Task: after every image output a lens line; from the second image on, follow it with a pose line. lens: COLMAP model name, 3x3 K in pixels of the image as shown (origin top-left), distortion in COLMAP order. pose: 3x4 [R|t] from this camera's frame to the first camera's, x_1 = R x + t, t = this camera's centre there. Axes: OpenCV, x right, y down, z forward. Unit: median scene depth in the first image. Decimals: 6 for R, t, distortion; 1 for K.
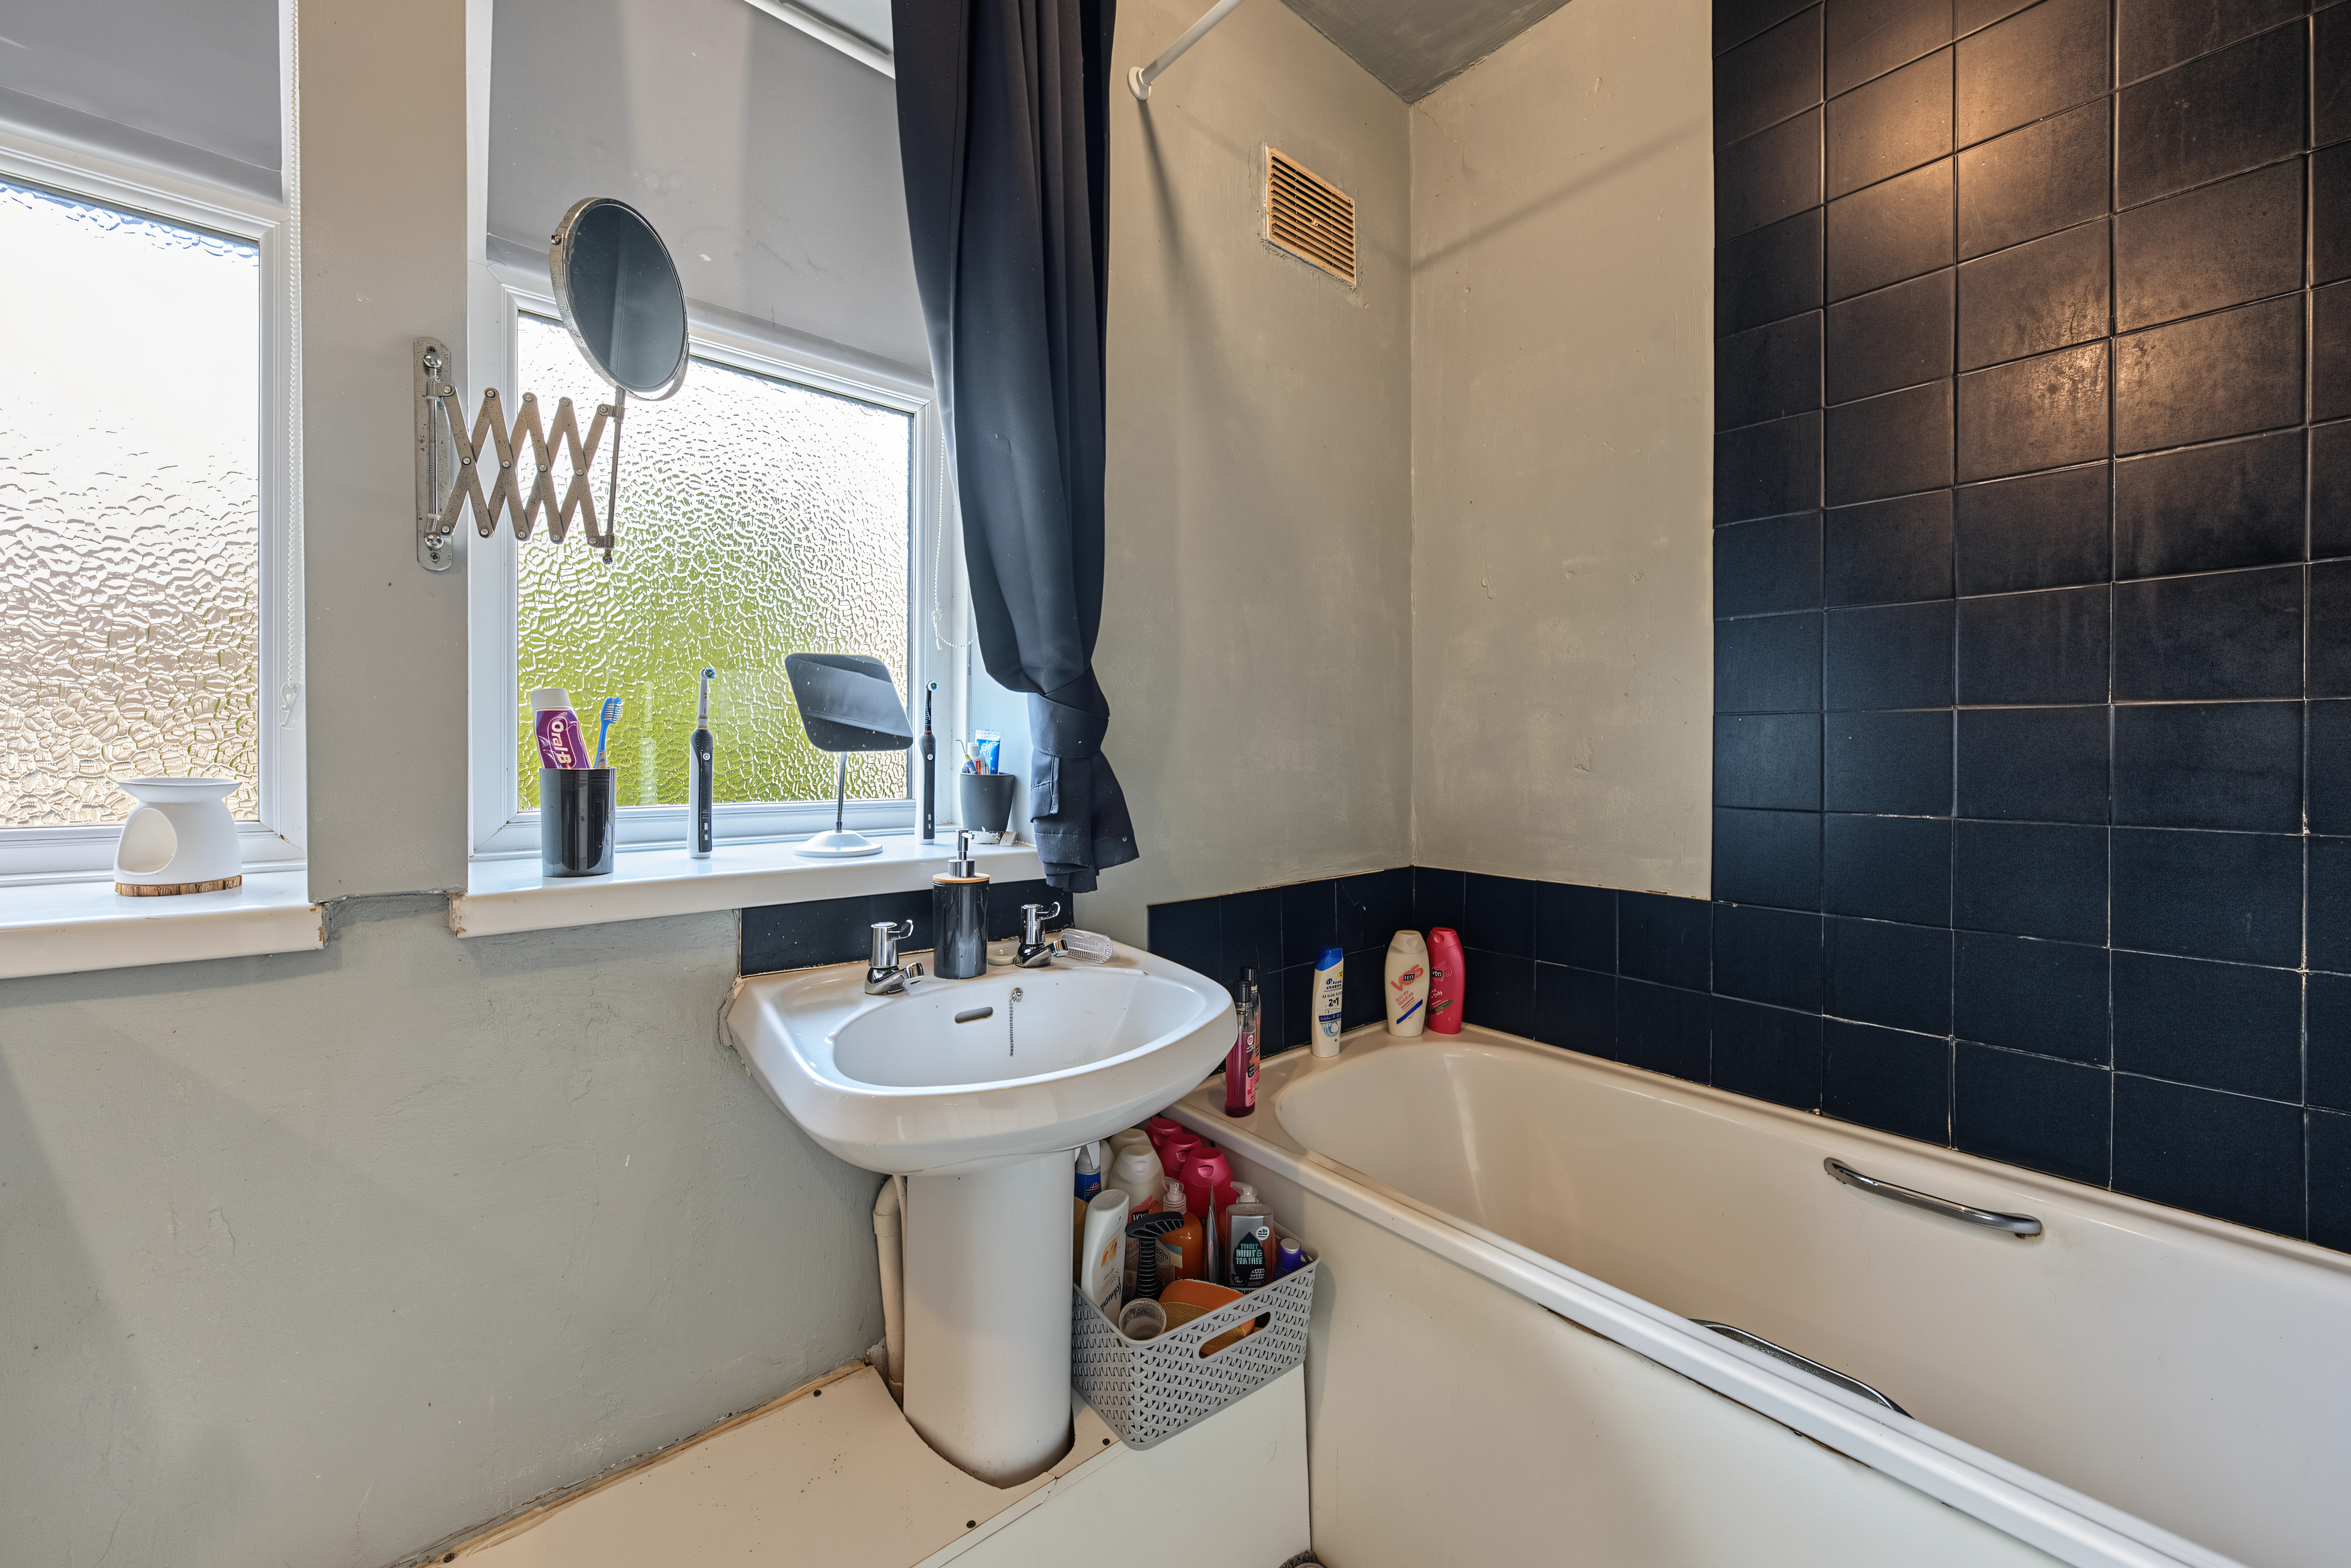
lens RADIAL K [[894.9, 0, 1227.5], [0, 894.9, 755.2], [0, 0, 1]] dist [-0.003266, 0.000122]
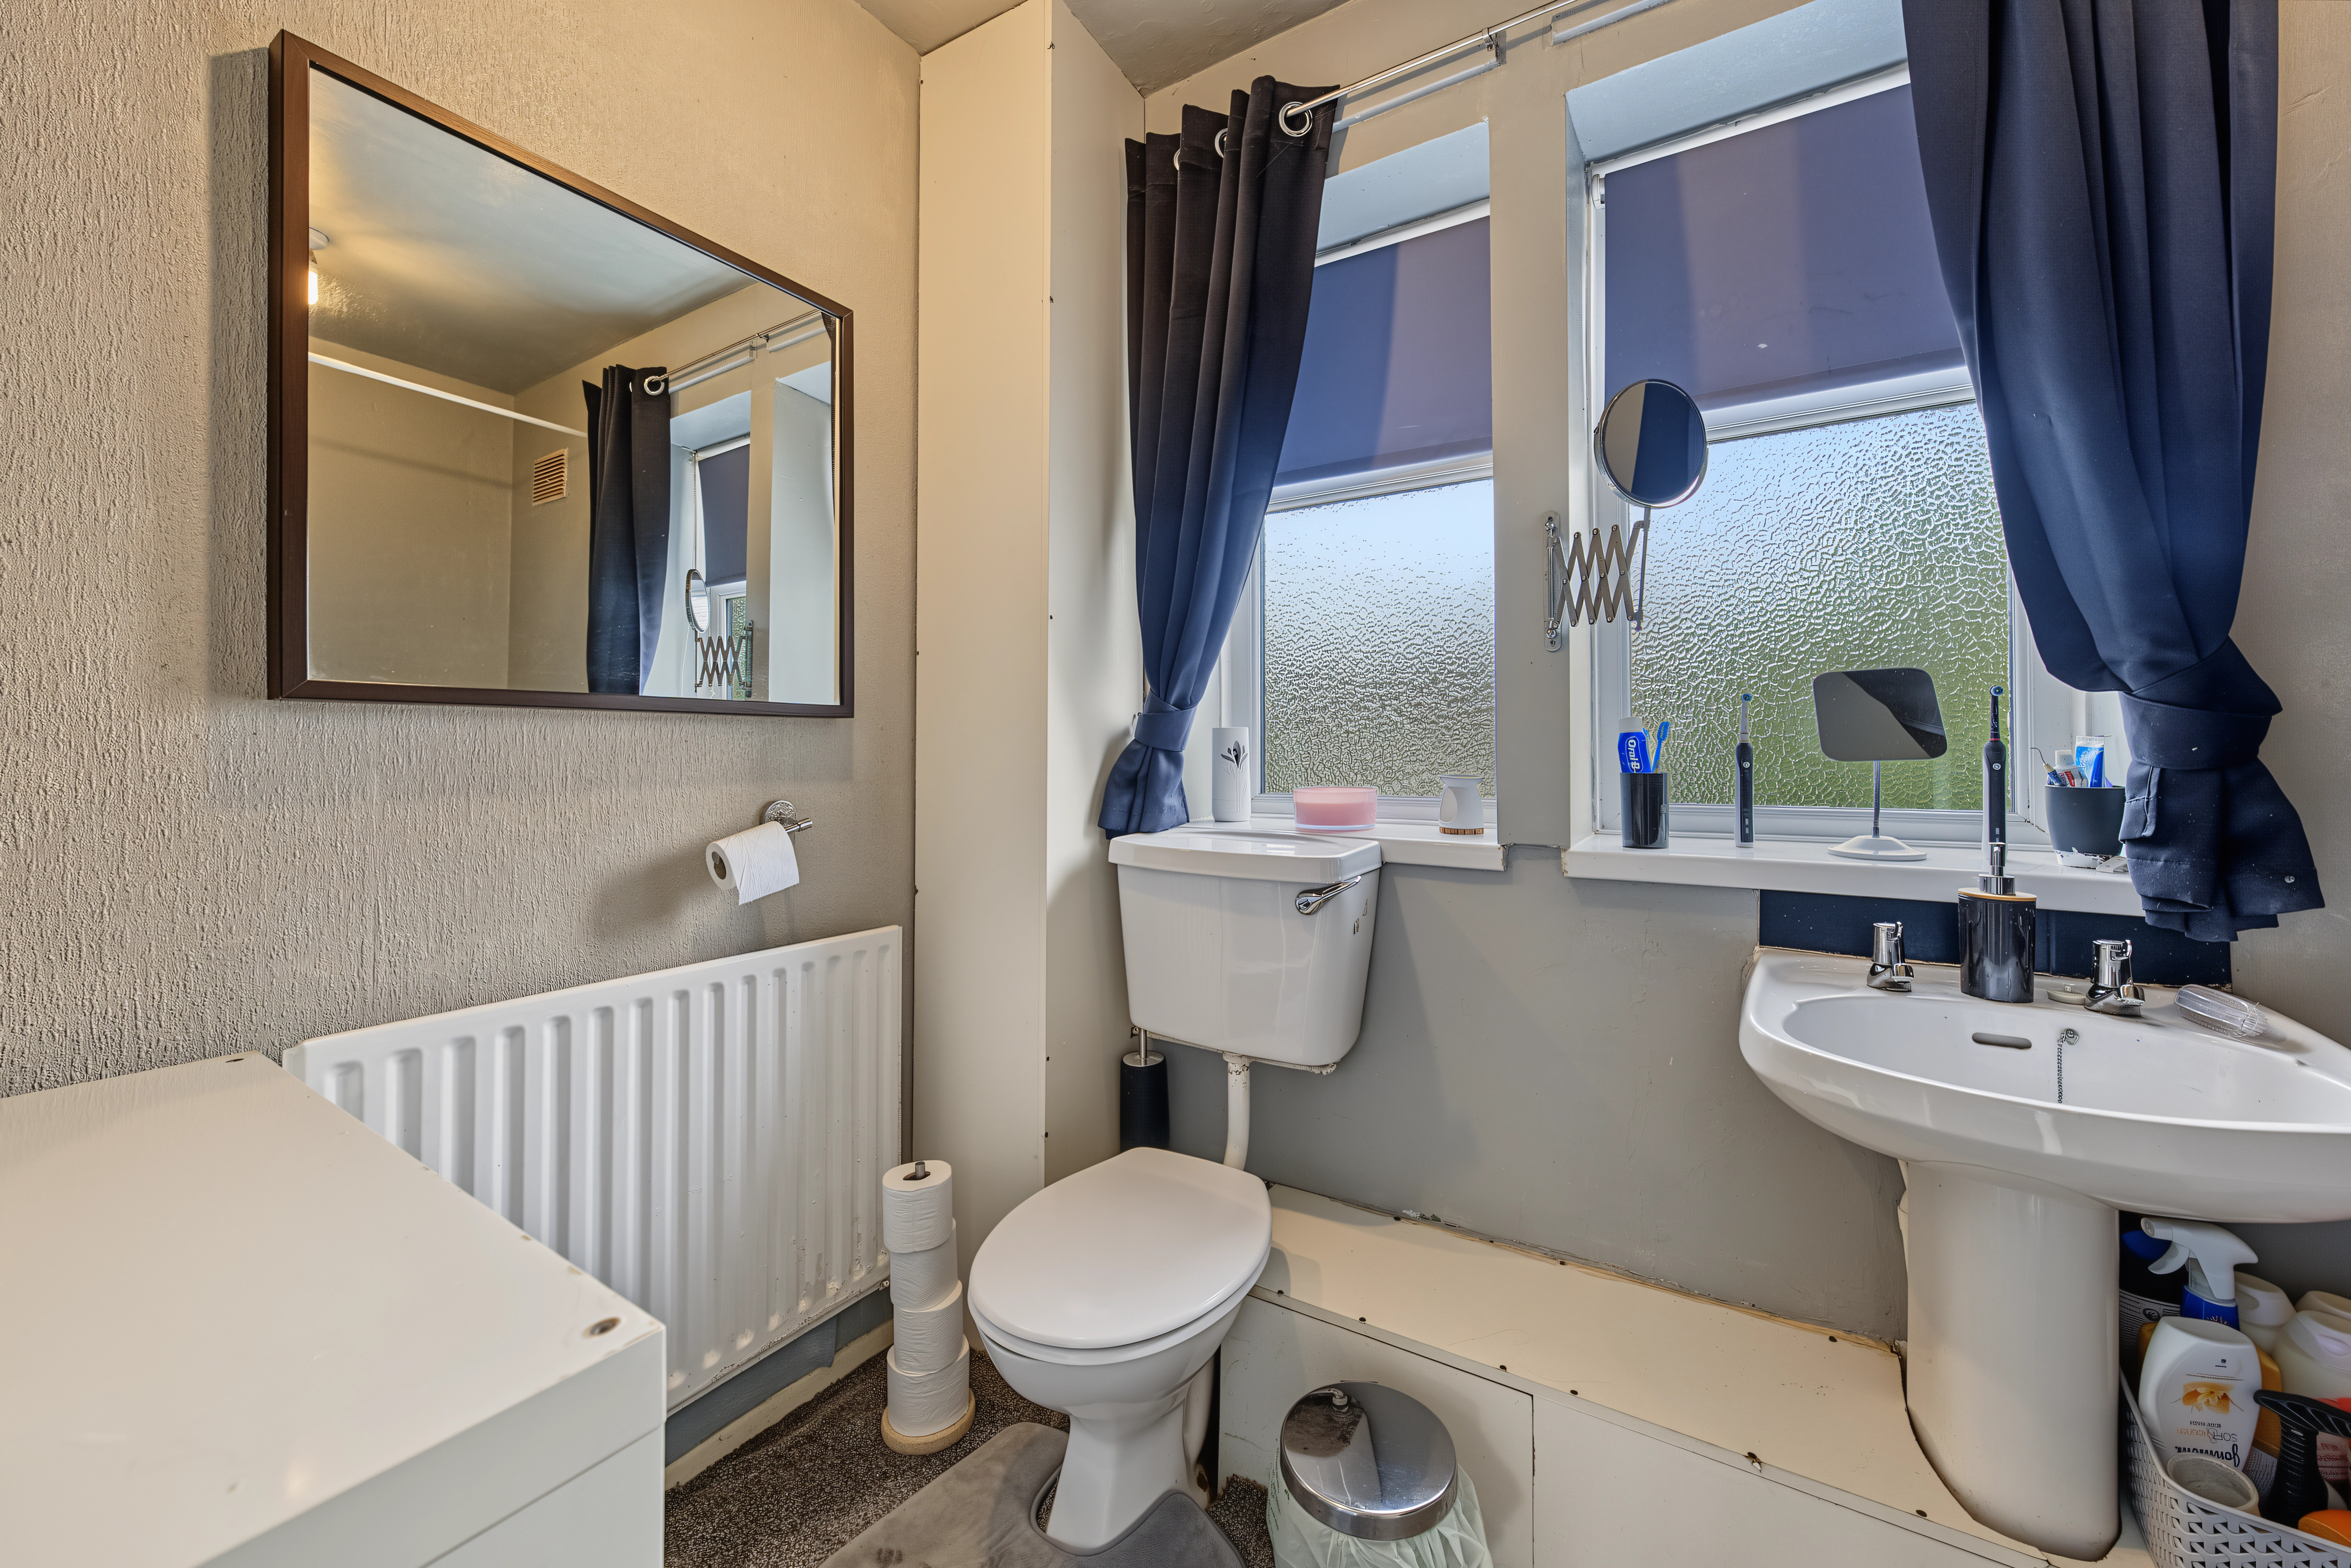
lens RADIAL K [[894.9, 0, 1182.6], [0, 894.9, 765.2], [0, 0, 1]] dist [-0.003266, 0.000122]
pose [[0.273923, 0.002475, -0.961748, 0.385883], [-0.004056, 0.999991, 0.001418, 0.002866], [0.961743, 0.003512, 0.273931, -0.083194]]
